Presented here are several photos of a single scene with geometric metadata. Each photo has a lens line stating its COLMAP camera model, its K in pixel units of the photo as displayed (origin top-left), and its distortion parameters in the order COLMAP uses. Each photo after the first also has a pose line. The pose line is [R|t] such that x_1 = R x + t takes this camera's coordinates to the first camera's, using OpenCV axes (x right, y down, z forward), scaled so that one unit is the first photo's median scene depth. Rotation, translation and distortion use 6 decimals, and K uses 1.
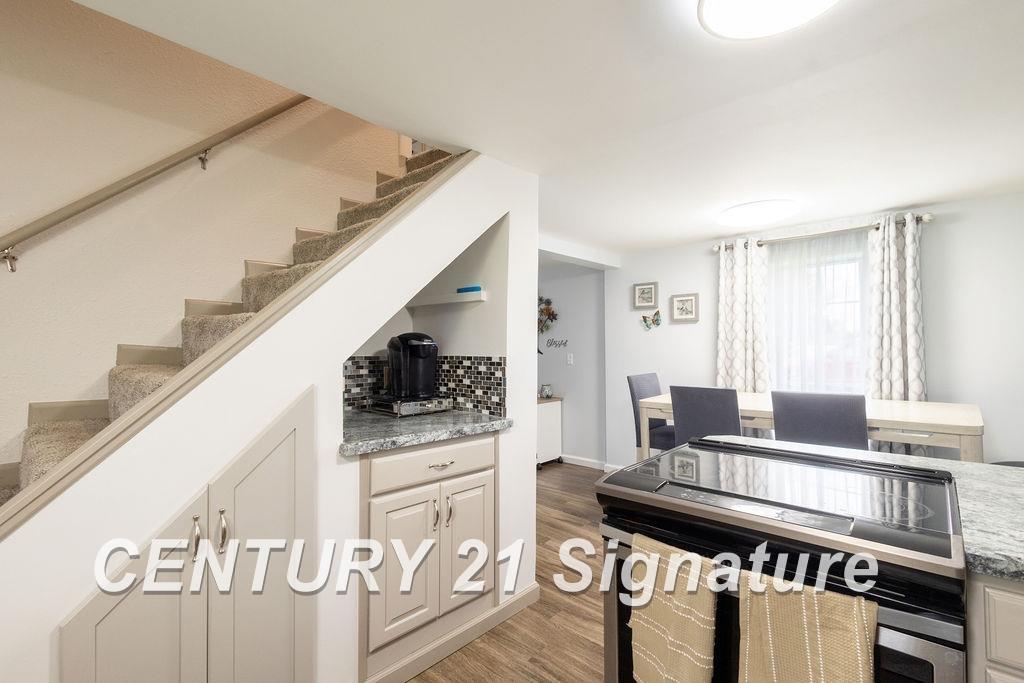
lens RADIAL K [[470.6, 0, 513.2], [0, 470.6, 340.8], [0, 0, 1]] dist [0.008875, -0.002448]
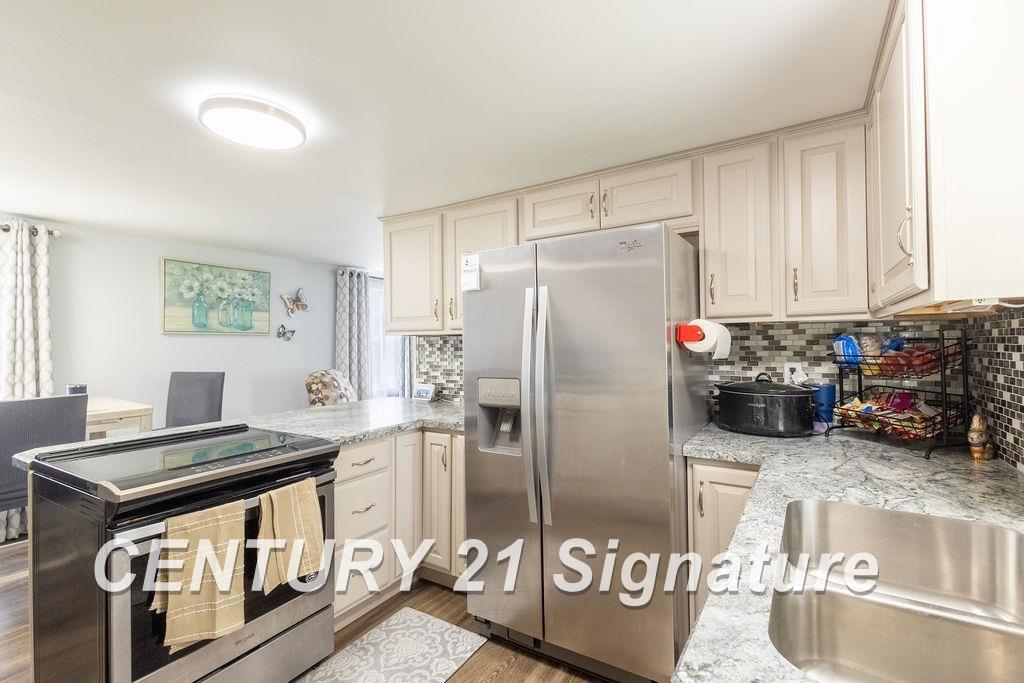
lens RADIAL K [[470.6, 0, 511.8], [0, 470.6, 340.4], [0, 0, 1]] dist [0.008875, -0.002448]
pose [[-0.189007, 0.005882, 0.981958, -0.409856], [-0.006580, 0.999952, -0.007256, -0.008531], [-0.981954, -0.007833, -0.188960, 0.160085]]
